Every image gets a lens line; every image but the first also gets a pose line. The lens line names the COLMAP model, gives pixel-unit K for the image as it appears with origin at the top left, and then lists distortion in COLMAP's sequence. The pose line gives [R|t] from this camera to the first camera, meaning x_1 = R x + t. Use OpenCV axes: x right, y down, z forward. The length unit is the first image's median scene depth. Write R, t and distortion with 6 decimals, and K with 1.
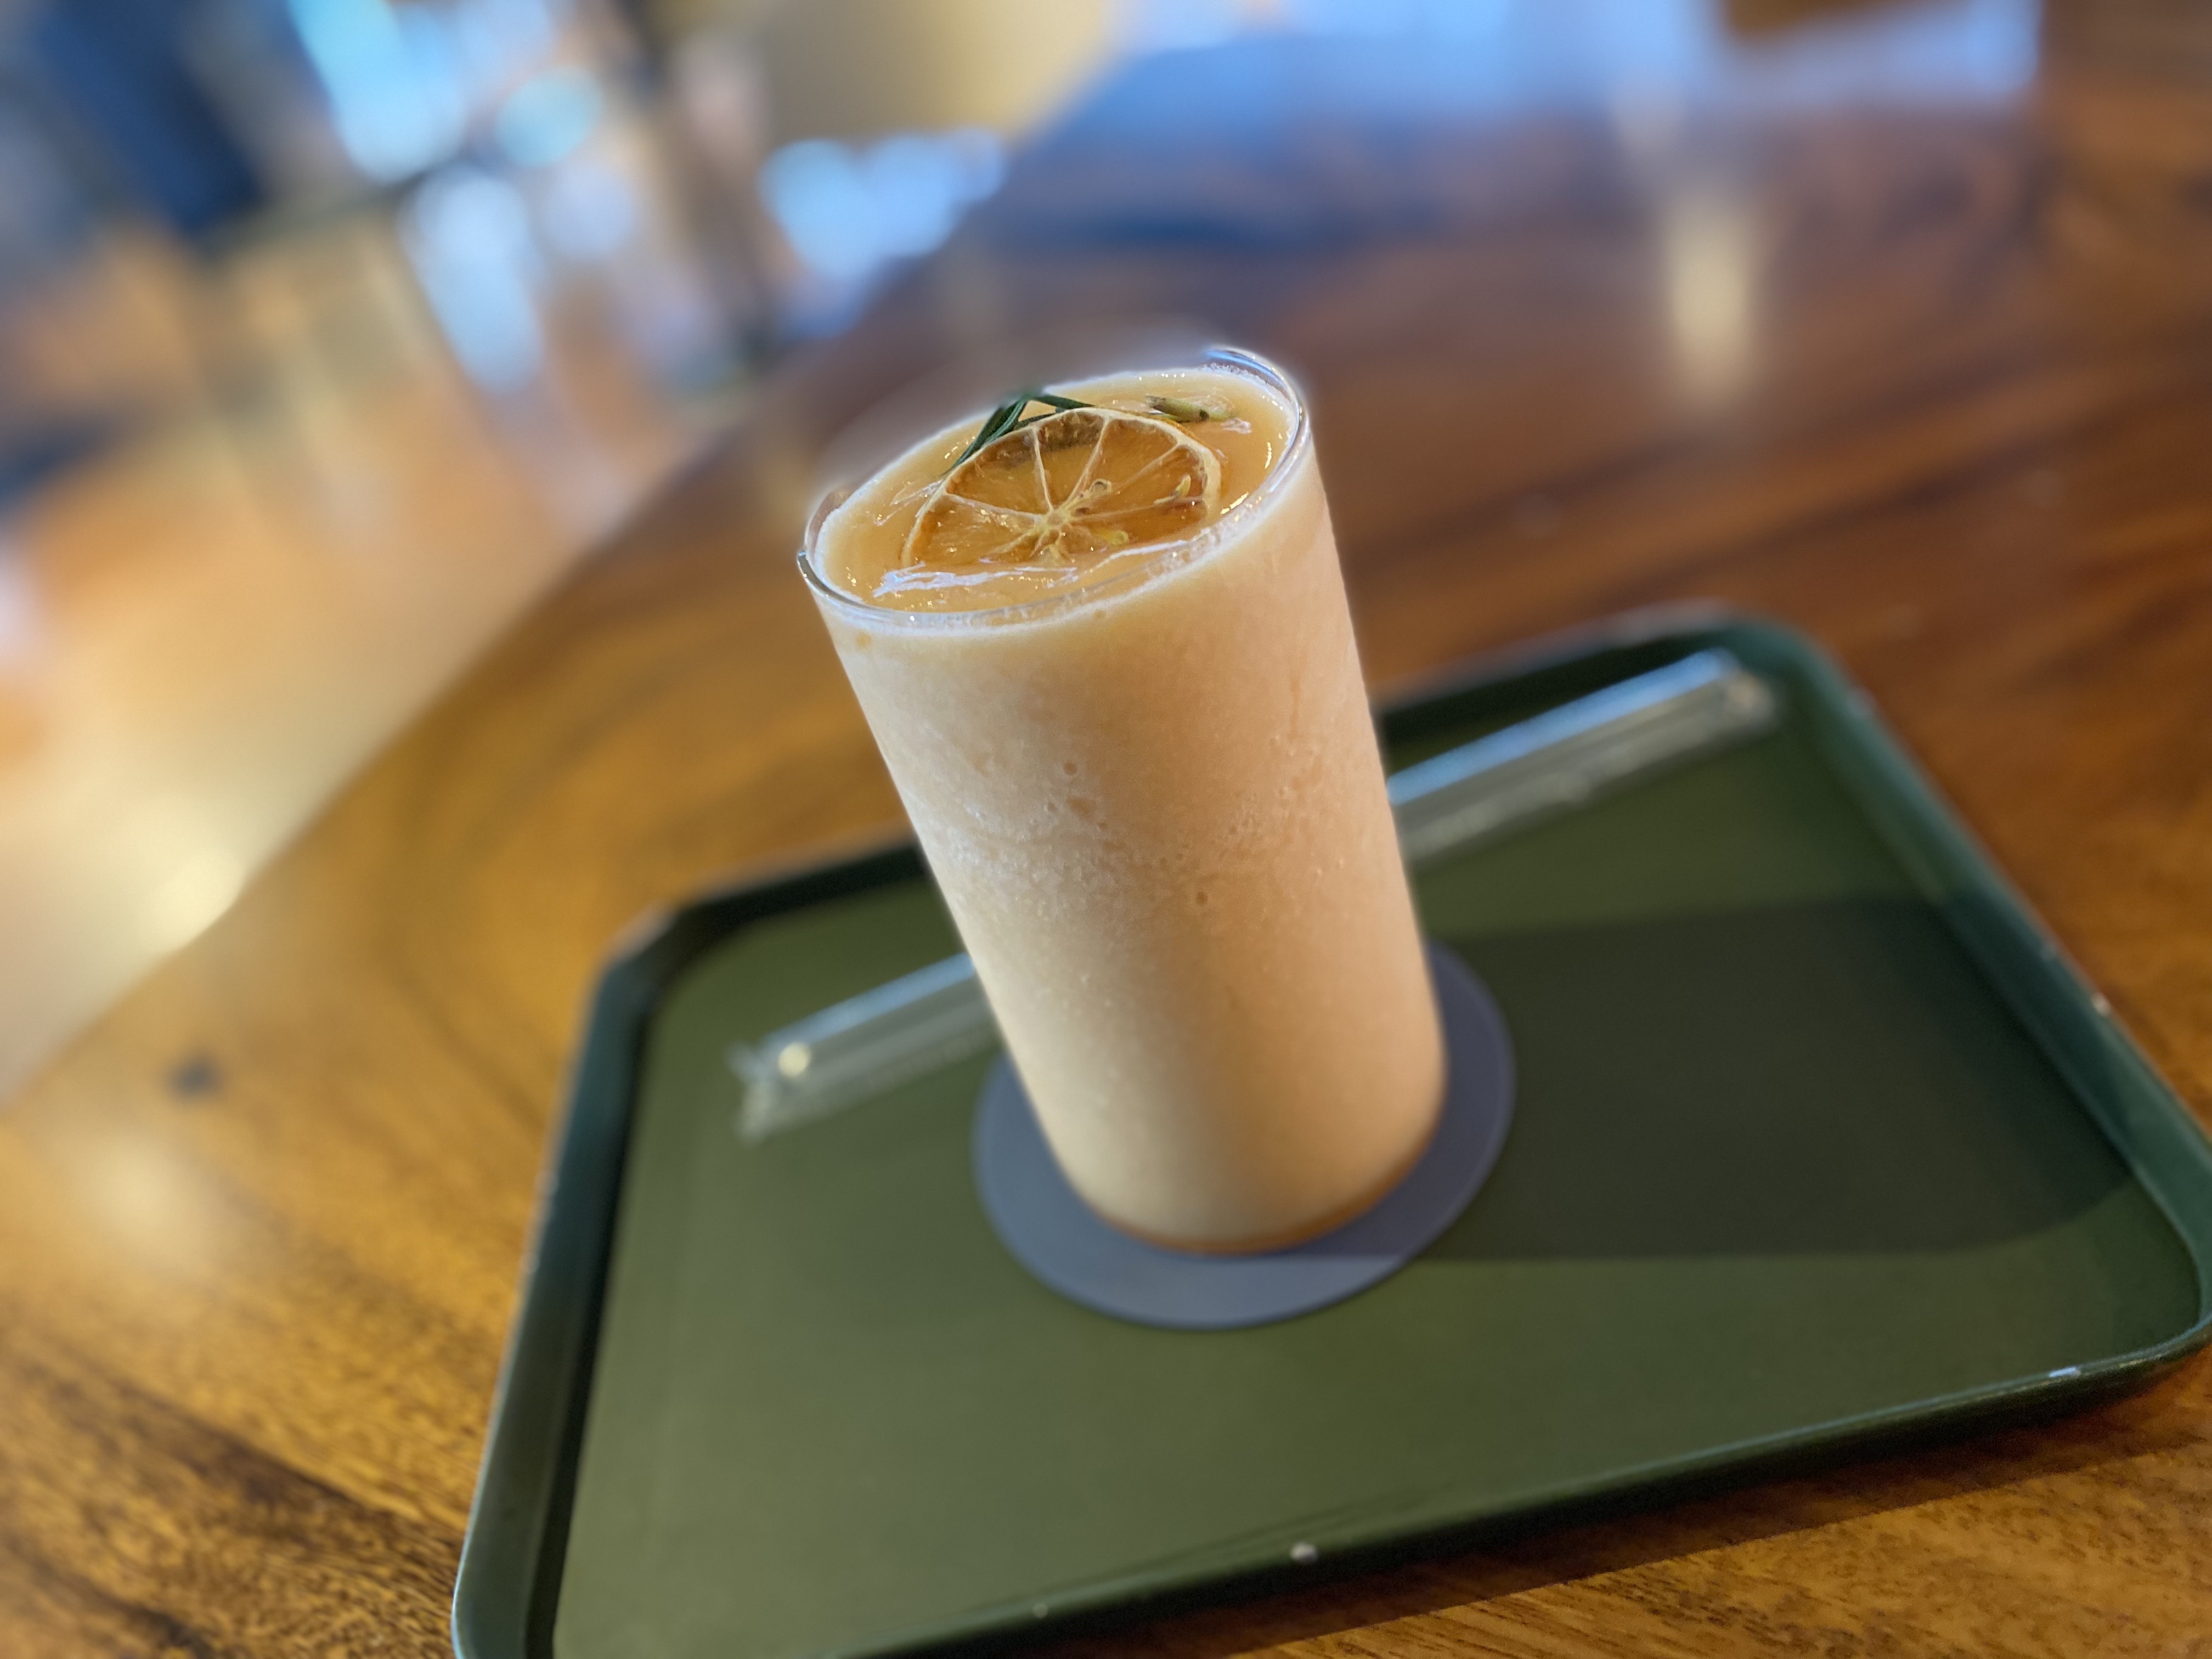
lens RADIAL K [[1697.3, 0, 1096.5], [0, 1697.3, 834.9], [0, 0, 1]] dist [0.005397, -0.015955]
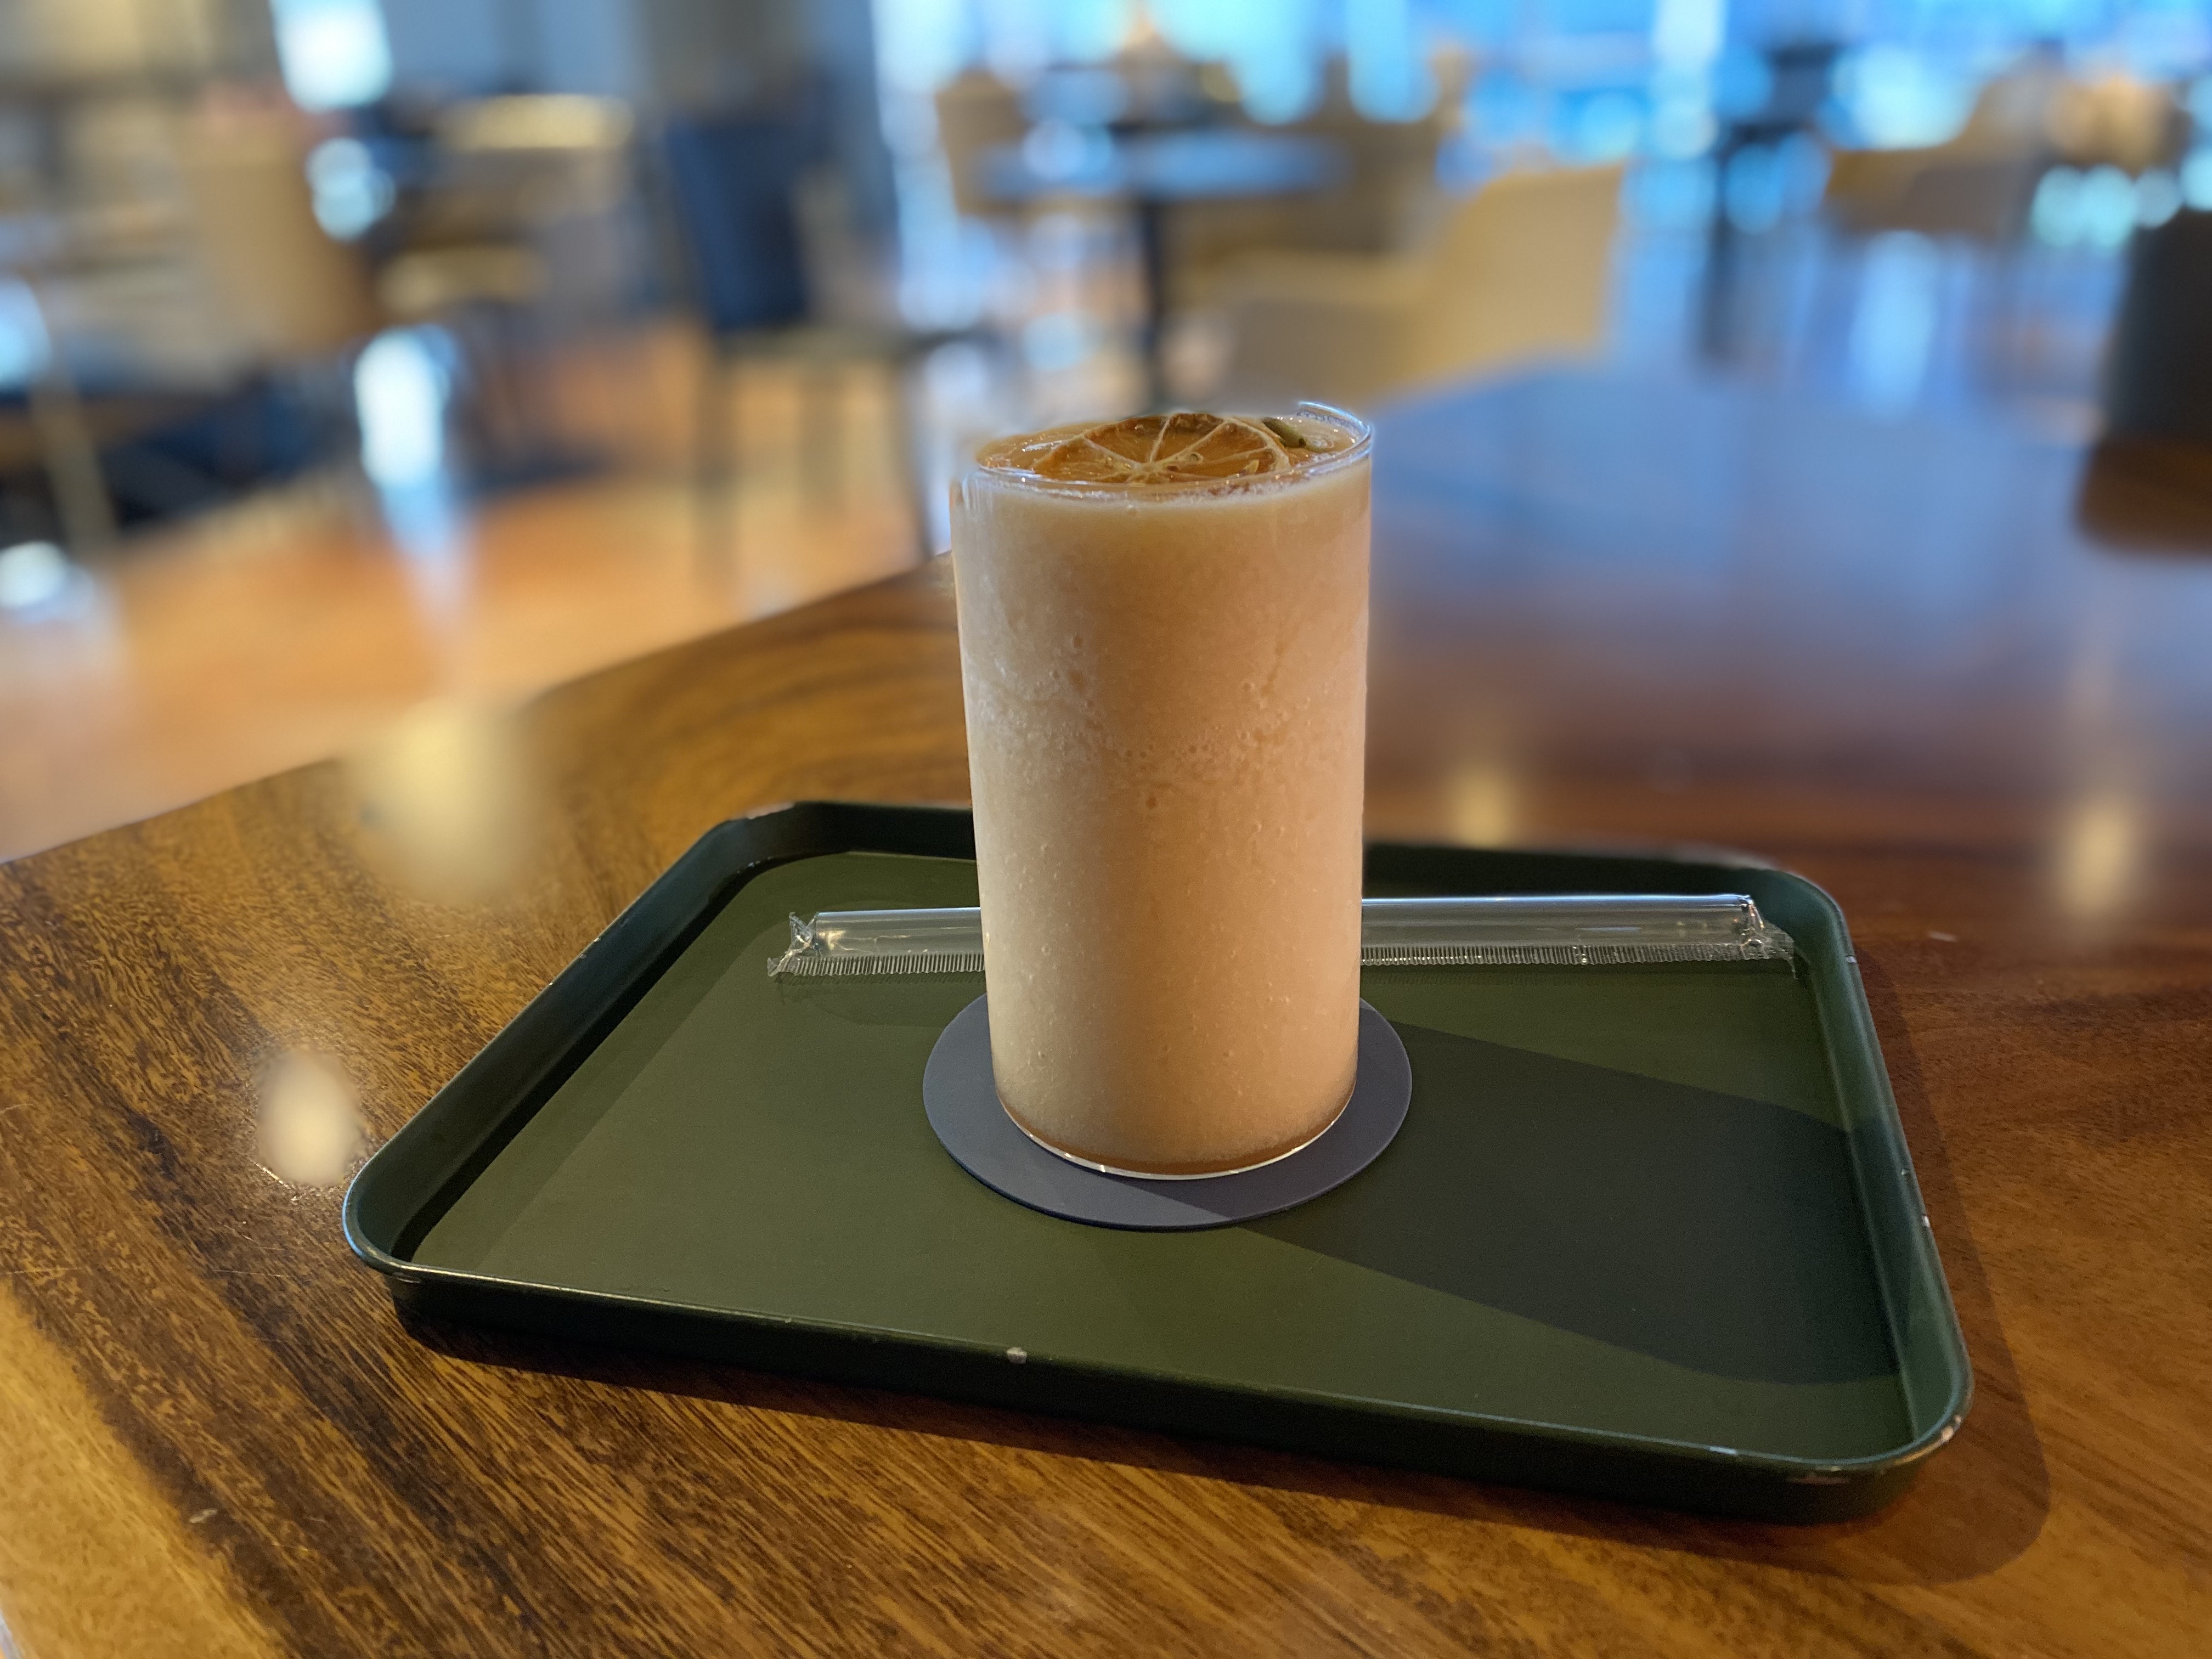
lens RADIAL K [[1697.3, 0, 1114.9], [0, 1697.3, 829.1], [0, 0, 1]] dist [0.005397, -0.015955]
pose [[0.923438, 0.340884, -0.176241, 0.257054], [-0.366277, 0.919942, -0.139812, 0.233177], [0.114472, 0.193661, 0.974367, -0.148923]]
